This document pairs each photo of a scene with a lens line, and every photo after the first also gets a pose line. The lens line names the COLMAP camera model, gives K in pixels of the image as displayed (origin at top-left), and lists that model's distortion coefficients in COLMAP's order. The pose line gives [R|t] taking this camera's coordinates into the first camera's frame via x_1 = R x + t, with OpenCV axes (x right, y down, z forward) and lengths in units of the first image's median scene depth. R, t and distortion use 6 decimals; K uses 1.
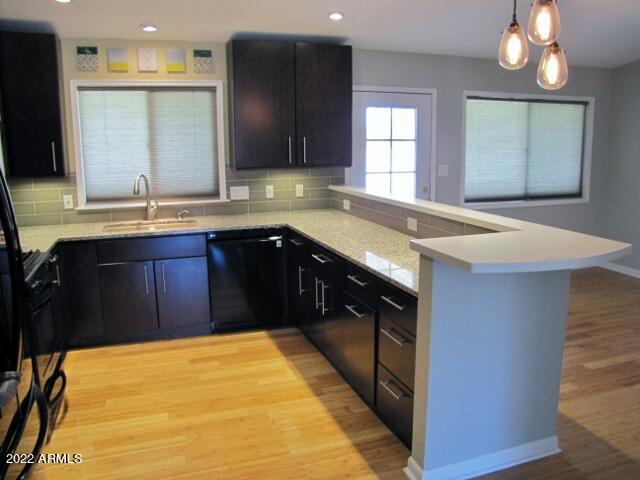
lens RADIAL K [[532.4, 0, 334.8], [0, 532.4, 235.7], [0, 0, 1]] dist [-0.180945, 0.142778]
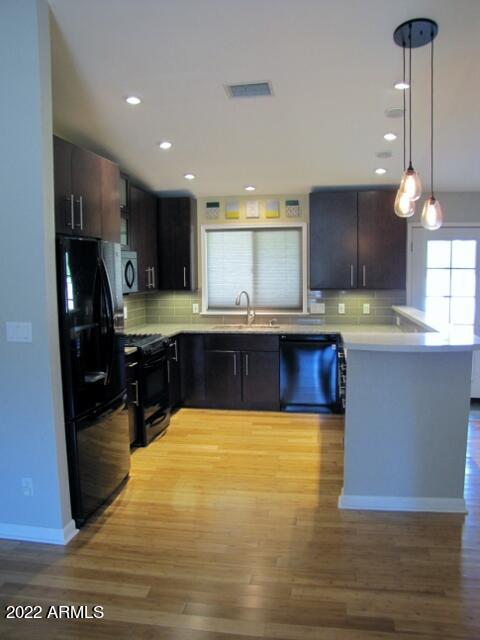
lens RADIAL K [[532.4, 0, 241.4], [0, 532.4, 332.9], [0, 0, 1]] dist [-0.180945, 0.142778]
pose [[0.867070, 0.054835, -0.495159, 0.333695], [-0.083709, 0.995829, -0.036301, 0.045770], [0.491104, 0.072925, 0.868043, -0.232022]]
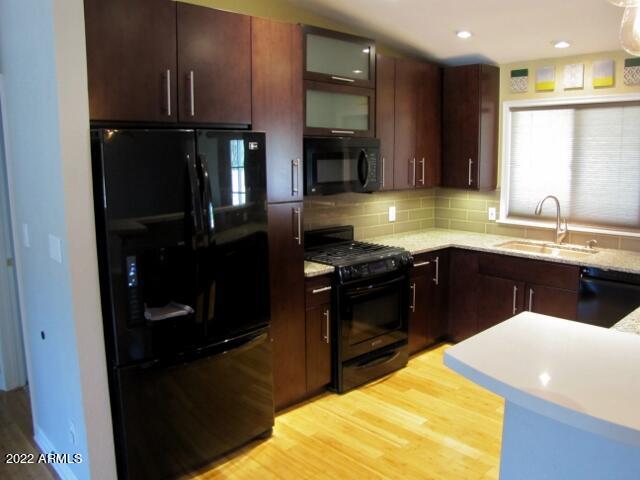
lens RADIAL K [[532.4, 0, 334.8], [0, 532.4, 235.7], [0, 0, 1]] dist [-0.180945, 0.142778]
pose [[0.401404, 0.143845, -0.904535, 0.352064], [-0.162324, 0.983129, 0.084309, -0.059289], [0.901402, 0.112986, 0.417982, 0.236703]]
